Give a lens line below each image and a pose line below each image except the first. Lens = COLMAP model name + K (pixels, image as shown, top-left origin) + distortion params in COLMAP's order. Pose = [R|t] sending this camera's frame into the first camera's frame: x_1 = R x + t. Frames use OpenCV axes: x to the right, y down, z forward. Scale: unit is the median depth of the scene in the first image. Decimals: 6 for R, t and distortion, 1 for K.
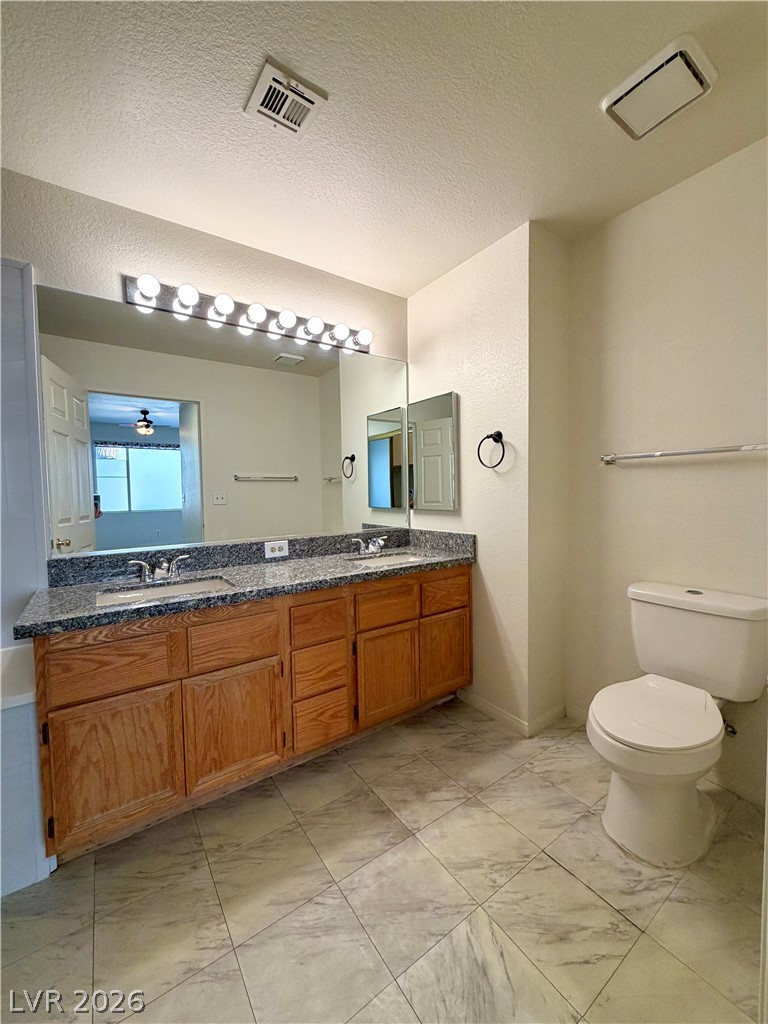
lens RADIAL K [[408.5, 0, 384.0], [0, 408.5, 512.0], [0, 0, 1]] dist [-0.000240, 0.000107]
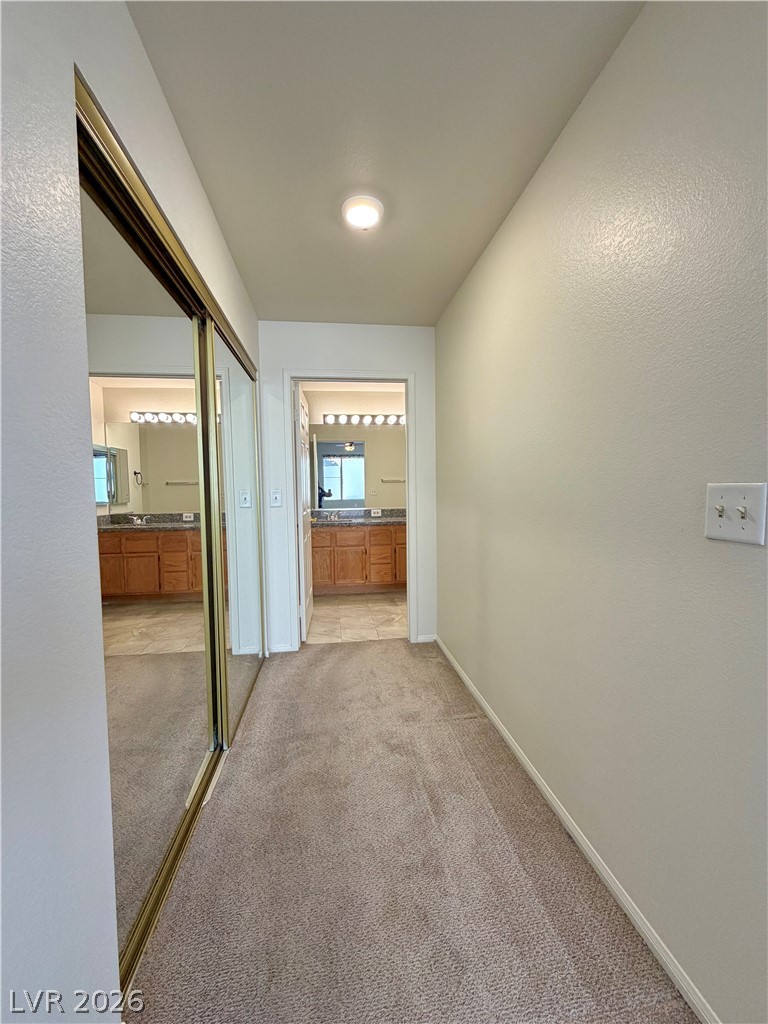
lens RADIAL K [[408.5, 0, 384.0], [0, 408.5, 512.0], [0, 0, 1]] dist [-0.000240, 0.000107]
pose [[0.887563, 0.031646, -0.459599, 1.075429], [-0.025564, 0.999484, 0.019452, 0.044598], [0.459977, -0.005516, 0.887913, -1.361534]]
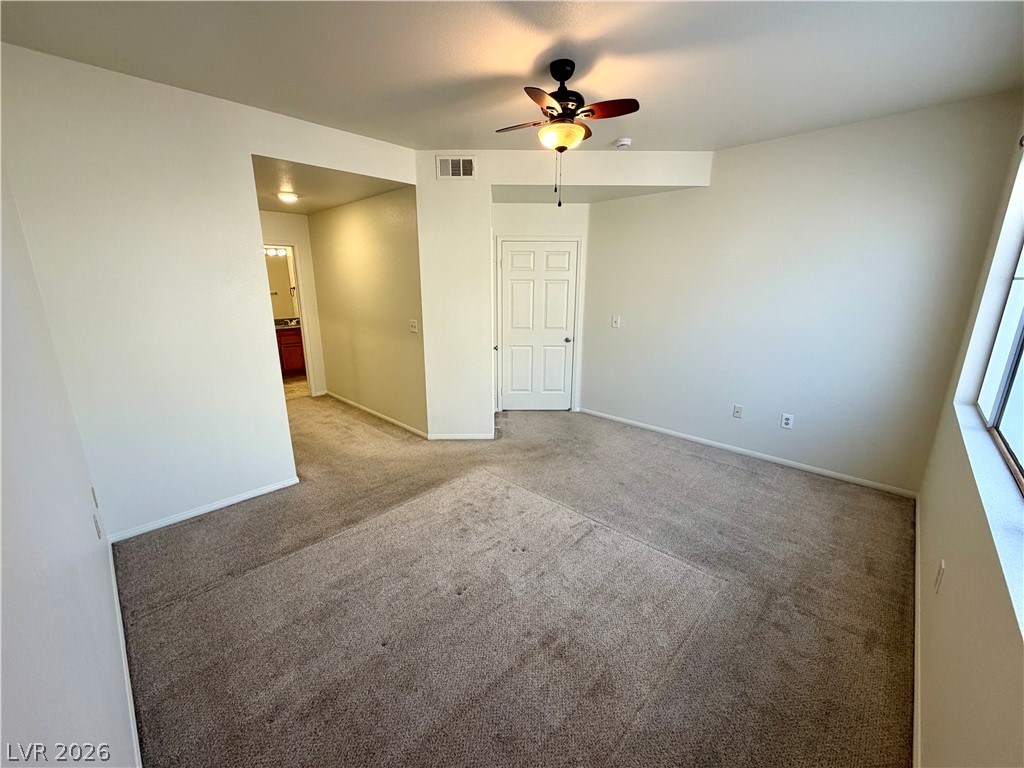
lens RADIAL K [[408.5, 0, 510.0], [0, 408.5, 384.8], [0, 0, 1]] dist [-0.000240, 0.000107]
pose [[0.982691, -0.026813, 0.183300, 1.325771], [-0.009093, 0.981295, 0.192295, -0.080867], [-0.185028, -0.190634, 0.964066, -3.154329]]
